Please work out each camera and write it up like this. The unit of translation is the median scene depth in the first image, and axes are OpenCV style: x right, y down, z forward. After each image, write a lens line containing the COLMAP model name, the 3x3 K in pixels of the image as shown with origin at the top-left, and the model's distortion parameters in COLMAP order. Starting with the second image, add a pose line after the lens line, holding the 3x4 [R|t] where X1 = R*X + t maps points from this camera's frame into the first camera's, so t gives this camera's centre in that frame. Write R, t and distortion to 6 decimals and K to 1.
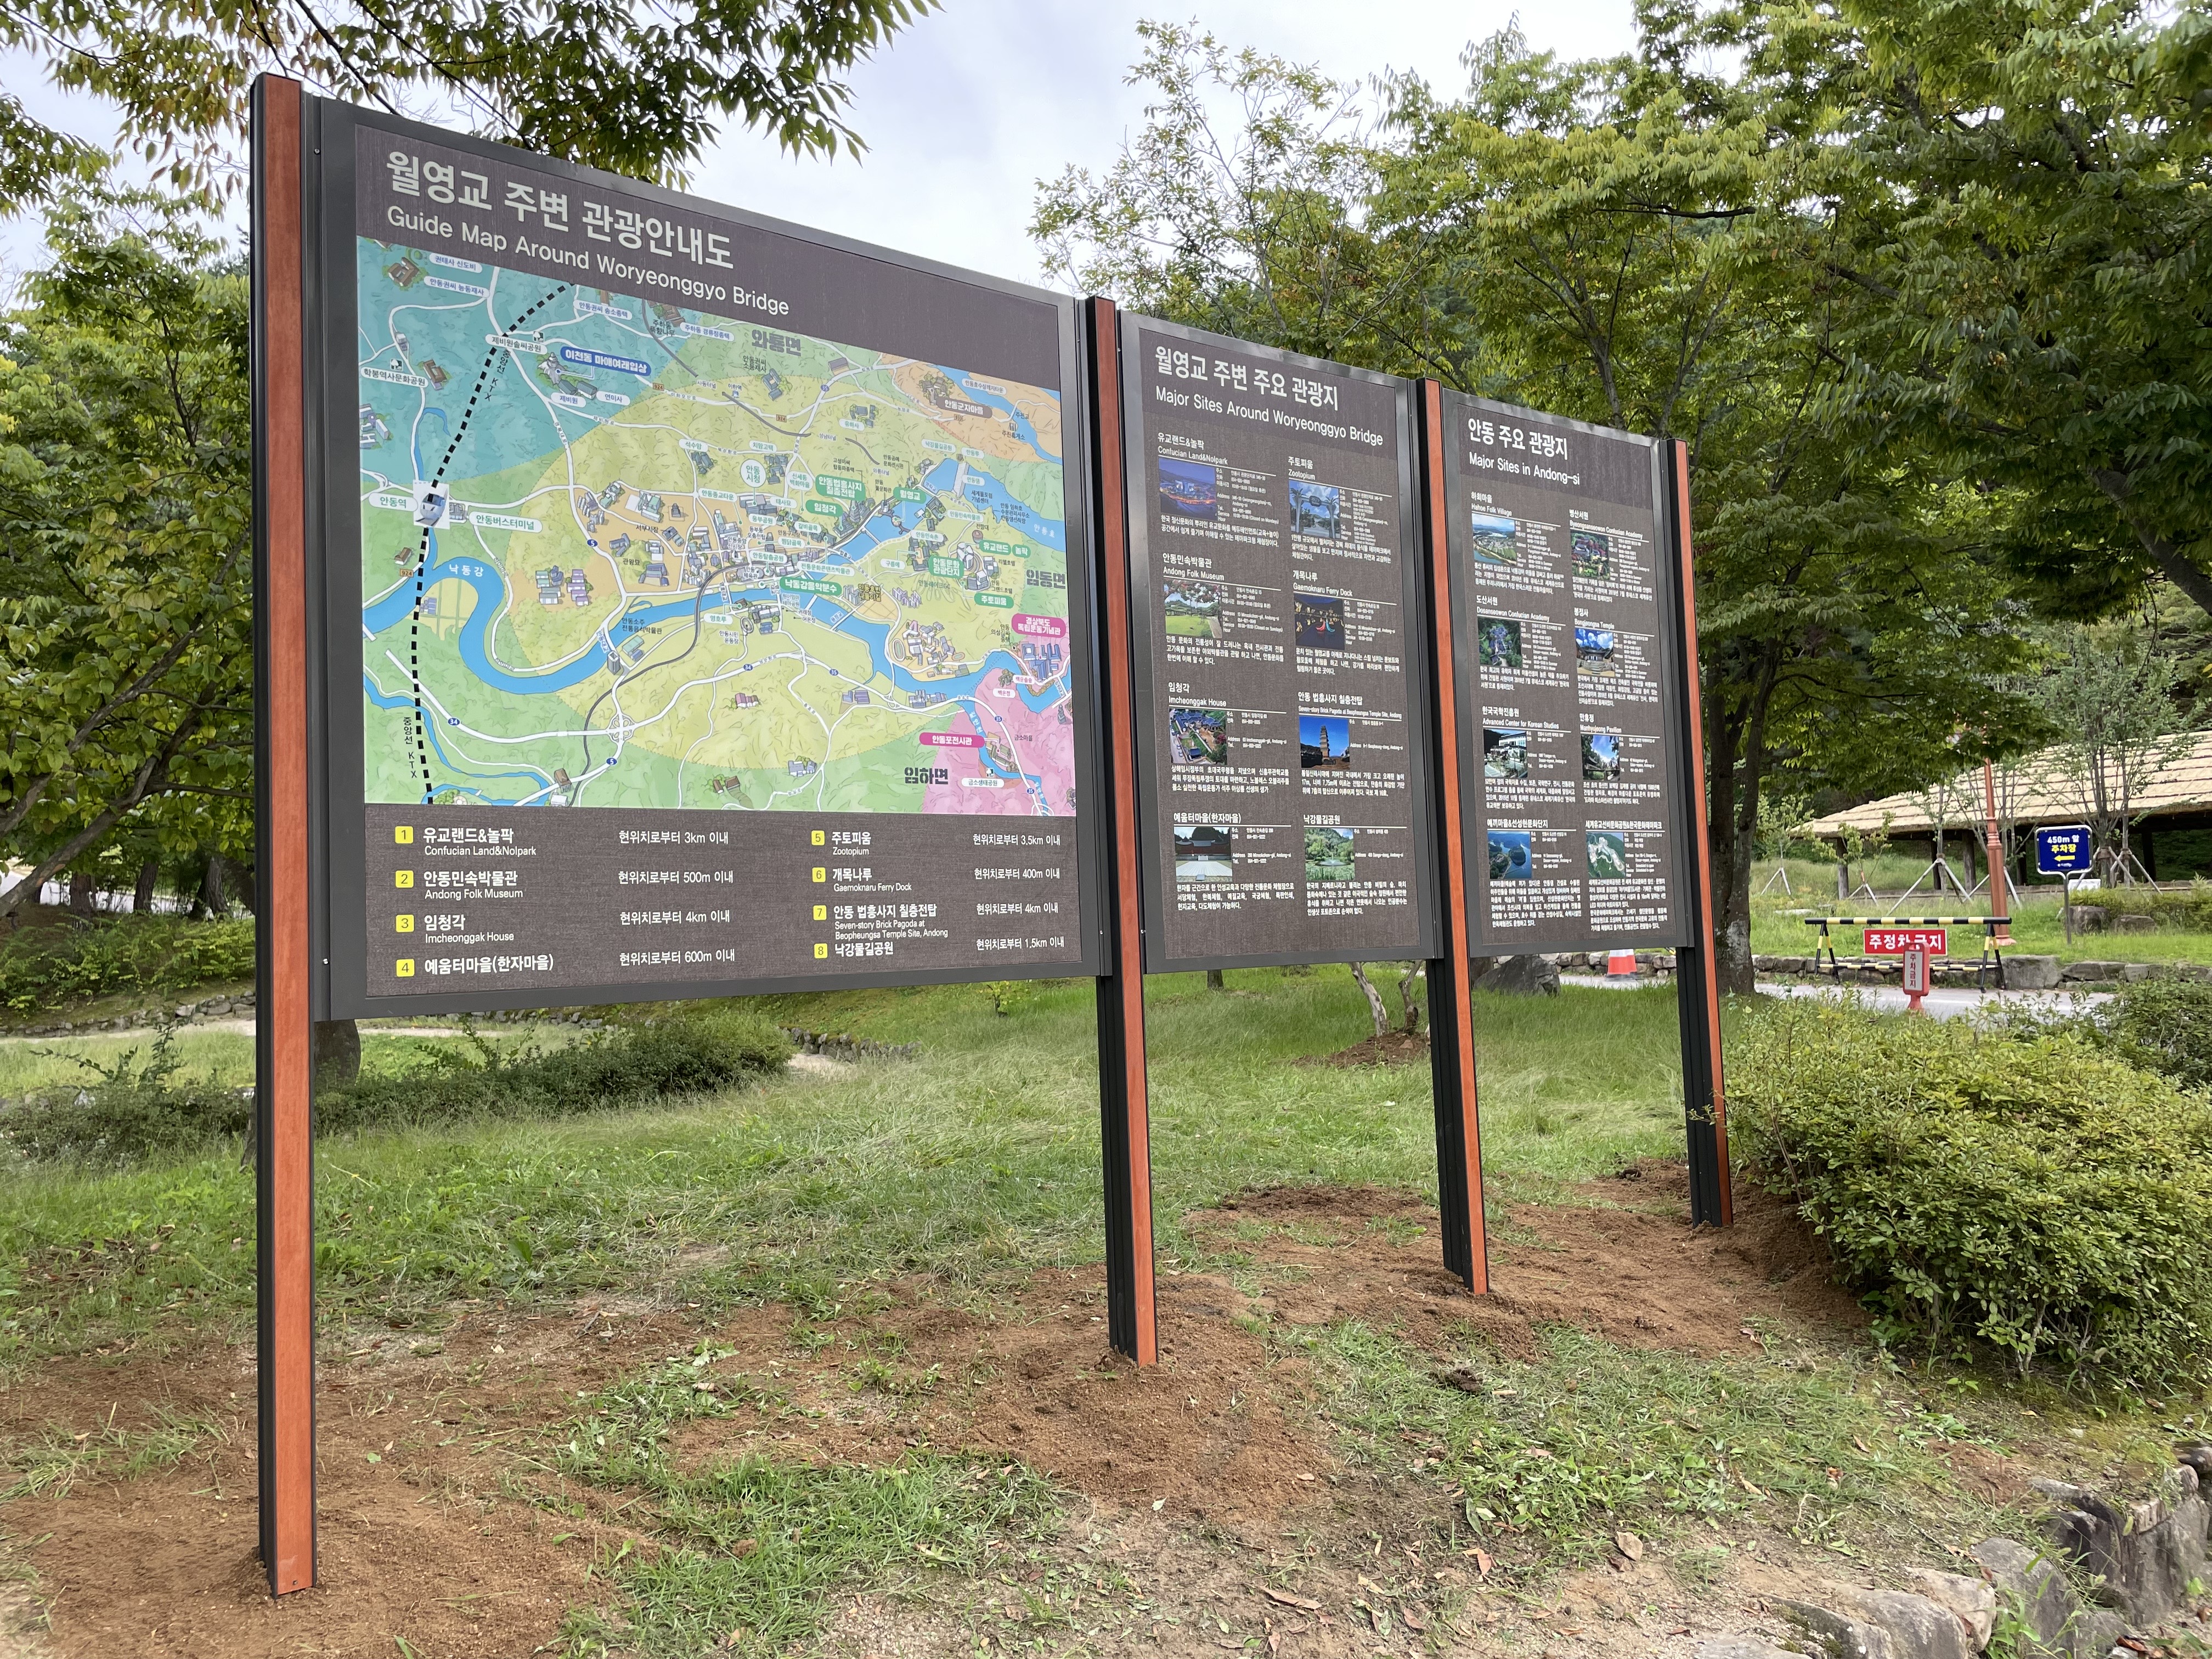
lens RADIAL K [[1662.4, 0, 1068.9], [0, 1662.4, 865.0], [0, 0, 1]] dist [0.048992, -0.052237]
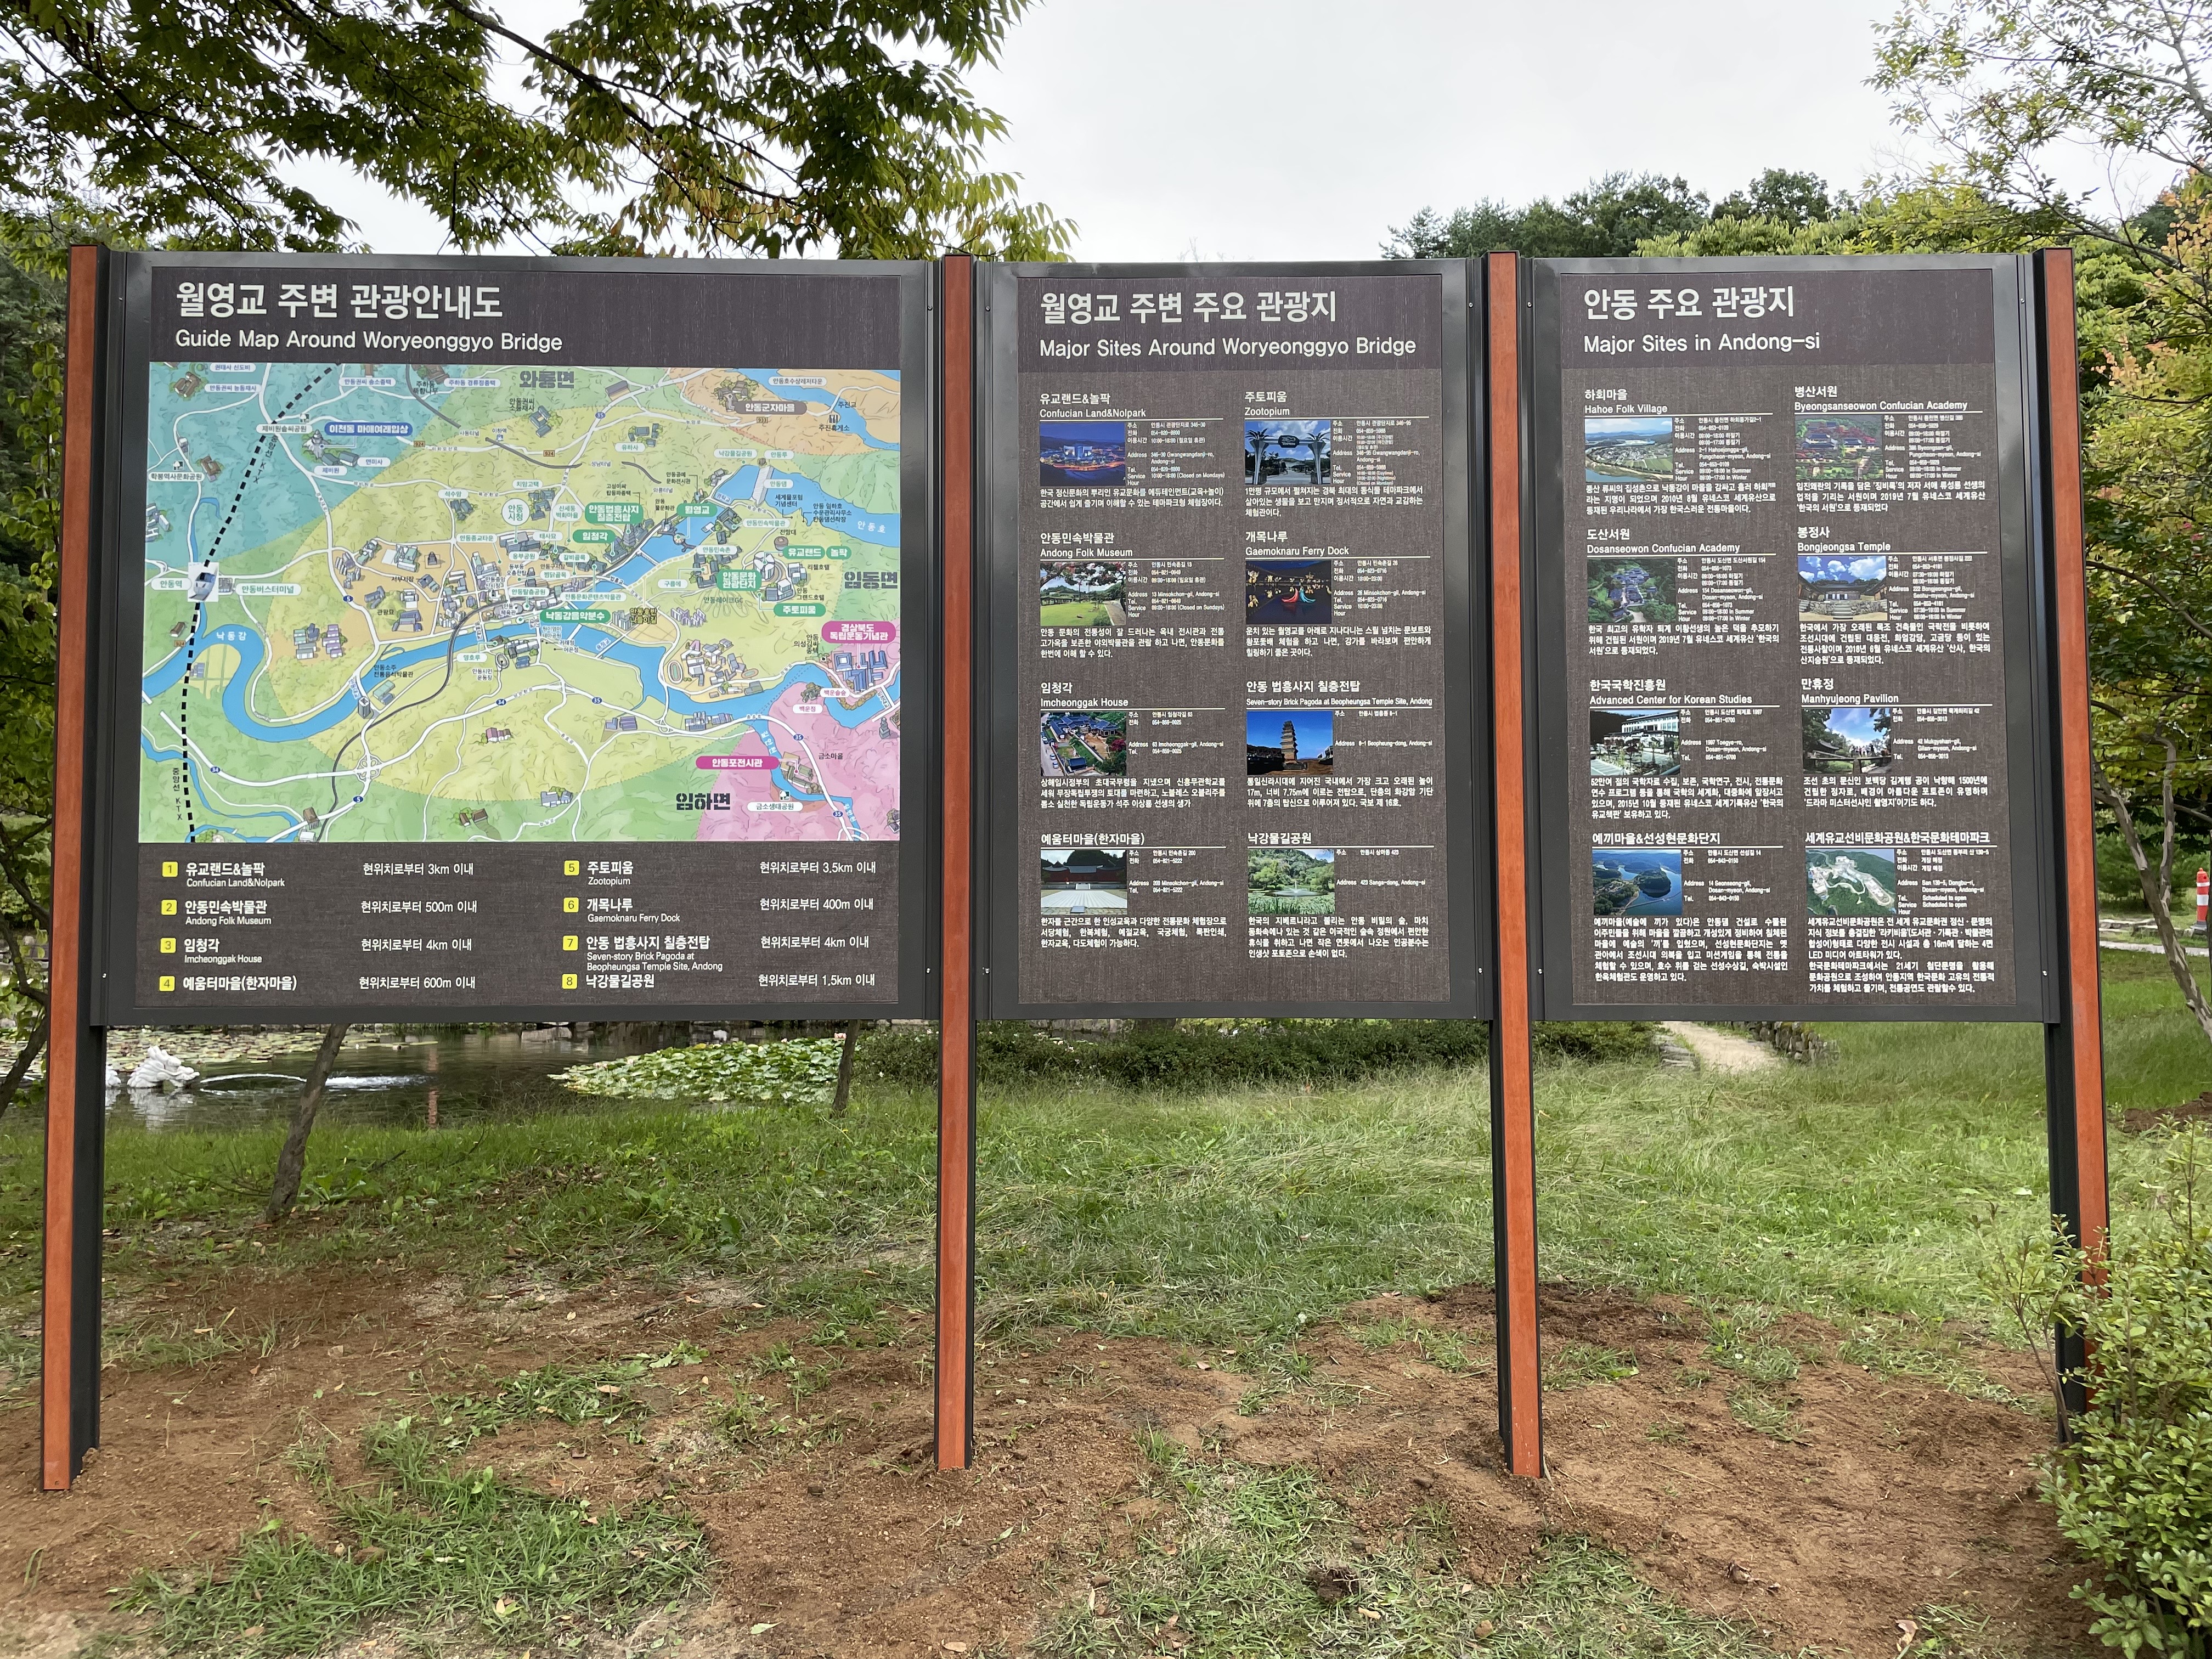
lens RADIAL K [[1662.4, 0, 1116.9], [0, 1662.4, 825.7], [0, 0, 1]] dist [0.048992, -0.052237]
pose [[0.804273, 0.004004, -0.594246, 0.655529], [-0.001049, 0.999985, 0.005318, -0.043703], [0.594259, -0.003653, 0.804265, 0.357585]]
